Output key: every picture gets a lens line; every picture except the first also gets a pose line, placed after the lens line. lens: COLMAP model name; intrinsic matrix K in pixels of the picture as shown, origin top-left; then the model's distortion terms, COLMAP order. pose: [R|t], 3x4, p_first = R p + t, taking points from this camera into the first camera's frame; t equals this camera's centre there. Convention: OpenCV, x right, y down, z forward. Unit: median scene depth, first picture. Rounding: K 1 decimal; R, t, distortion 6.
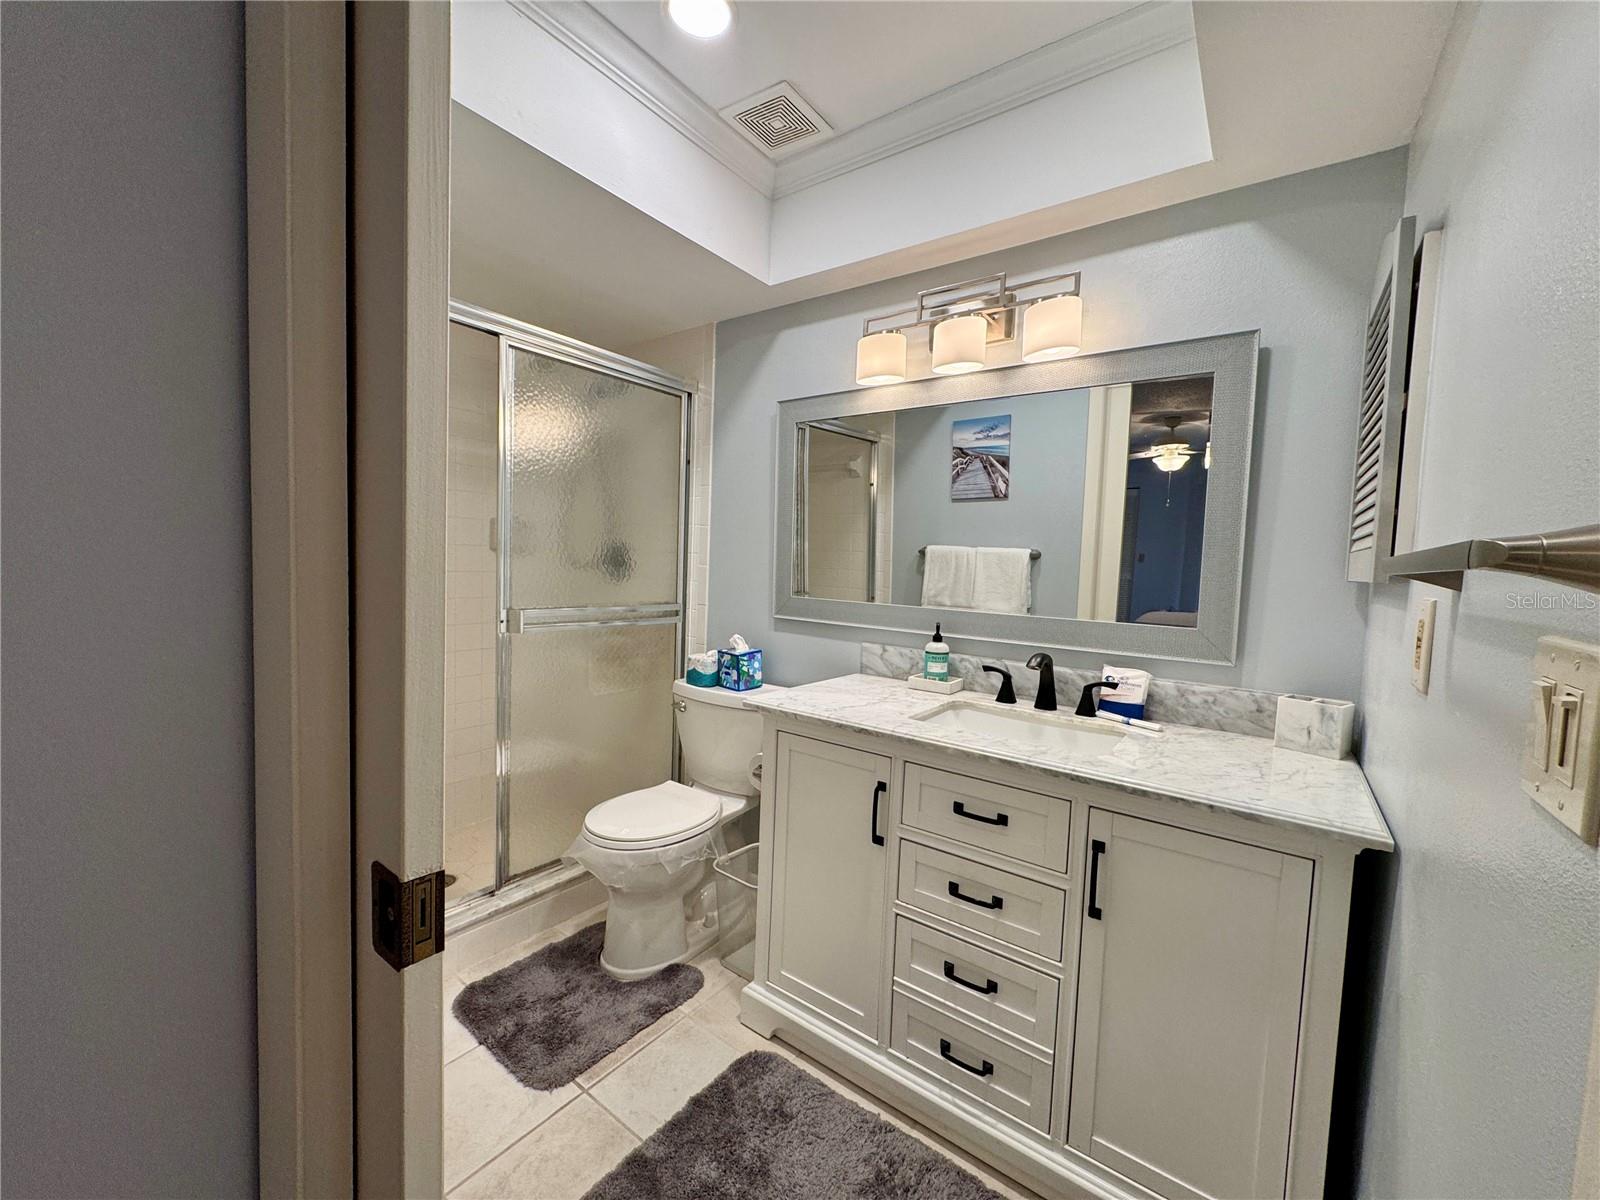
lens RADIAL K [[640.4, 0, 795.0], [0, 640.4, 598.8], [0, 0, 1]] dist [-0.004476, 0.001613]
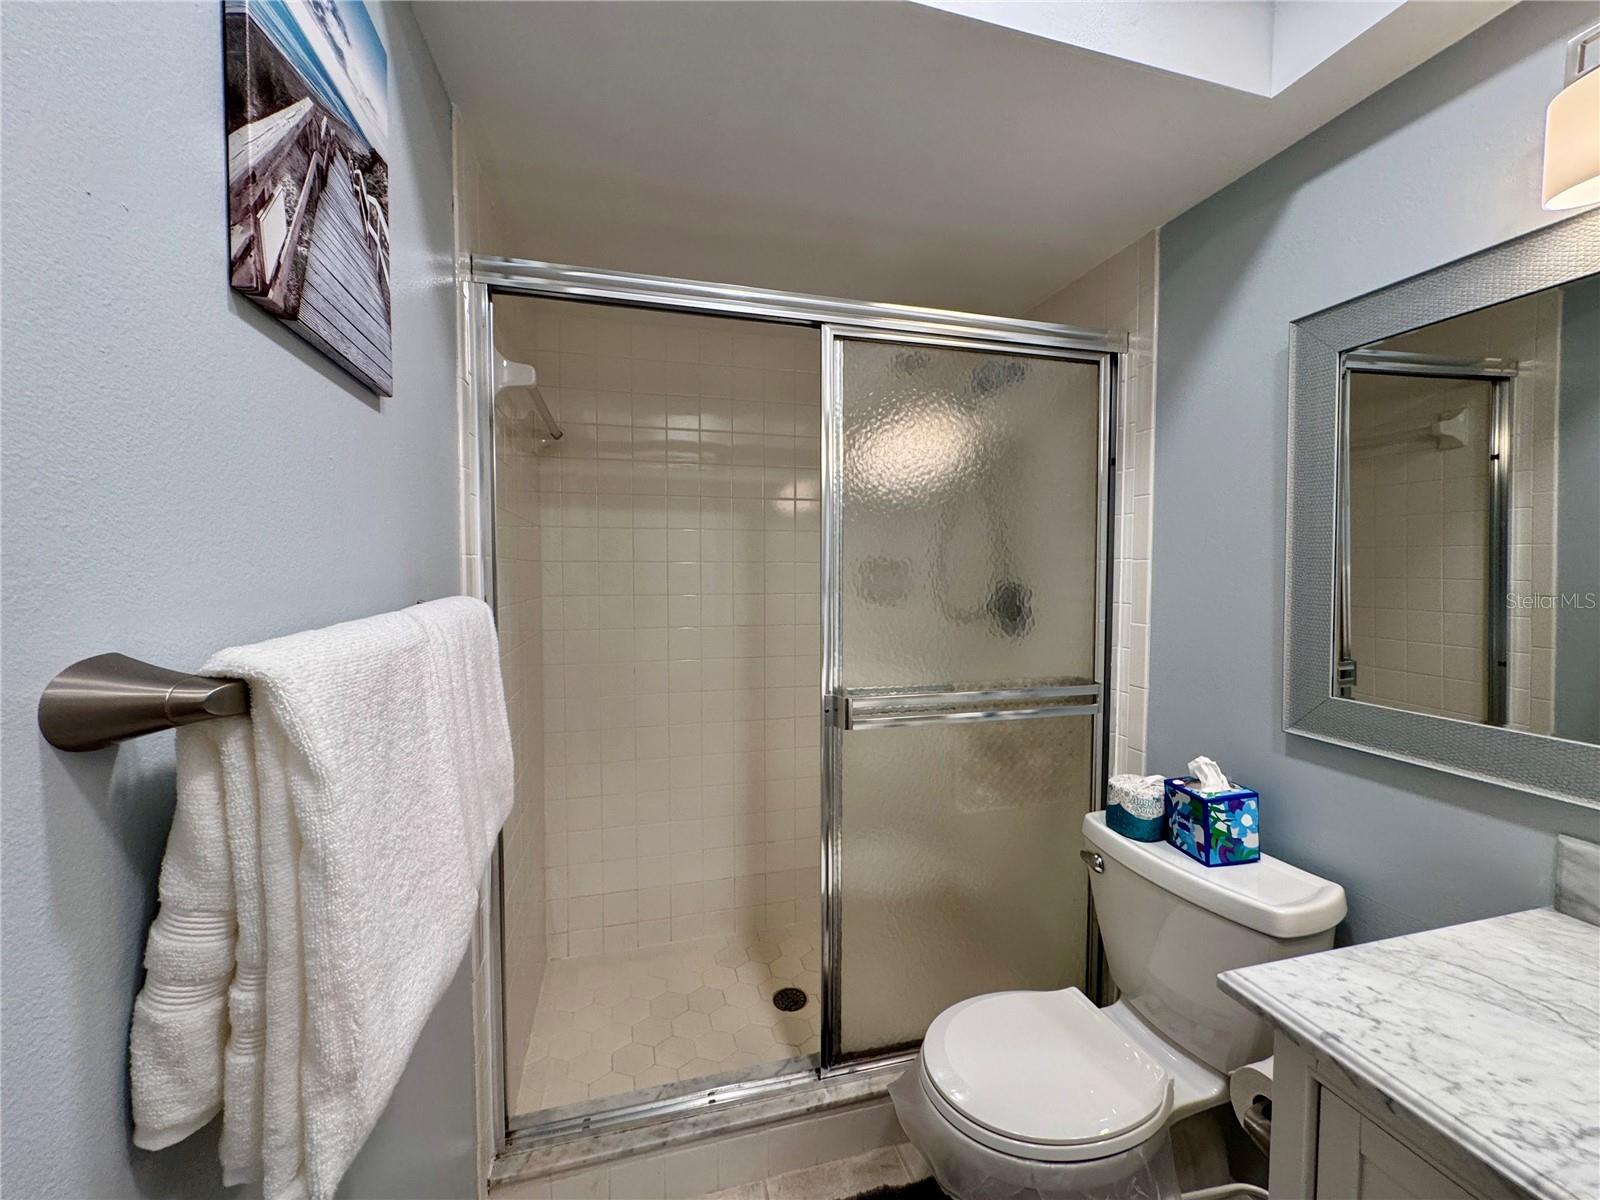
lens RADIAL K [[640.4, 0, 799.6], [0, 640.4, 598.0], [0, 0, 1]] dist [-0.004476, 0.001613]
pose [[0.790543, -0.009370, -0.612335, -0.026909], [-0.008071, 0.999637, -0.025717, -0.065425], [0.612354, 0.025273, 0.790180, 0.345975]]
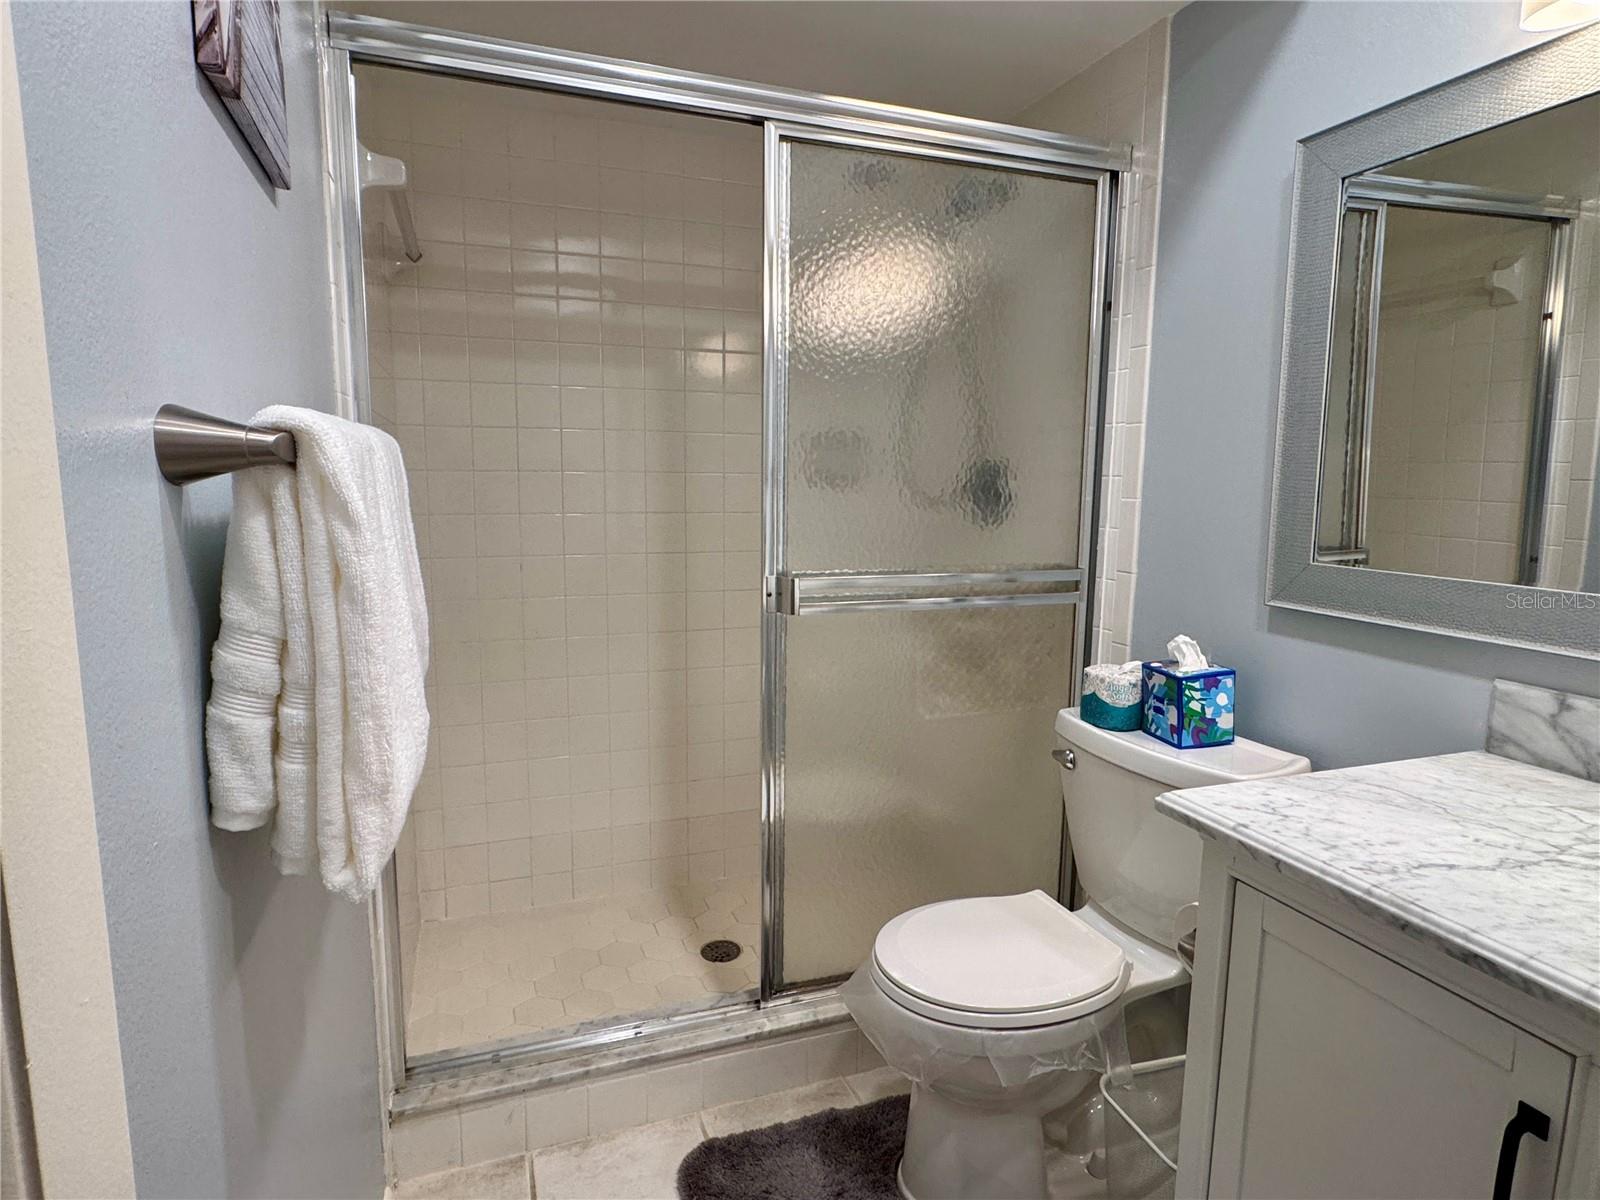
lens RADIAL K [[886.0, 0, 788.0], [0, 886.0, 600.3], [0, 0, 1]] dist [-0.004540, 0.002015]
pose [[0.837722, 0.047868, -0.543994, 0.027346], [-0.011576, 0.997484, 0.069945, -0.017459], [0.545973, -0.052298, 0.836169, 0.246773]]
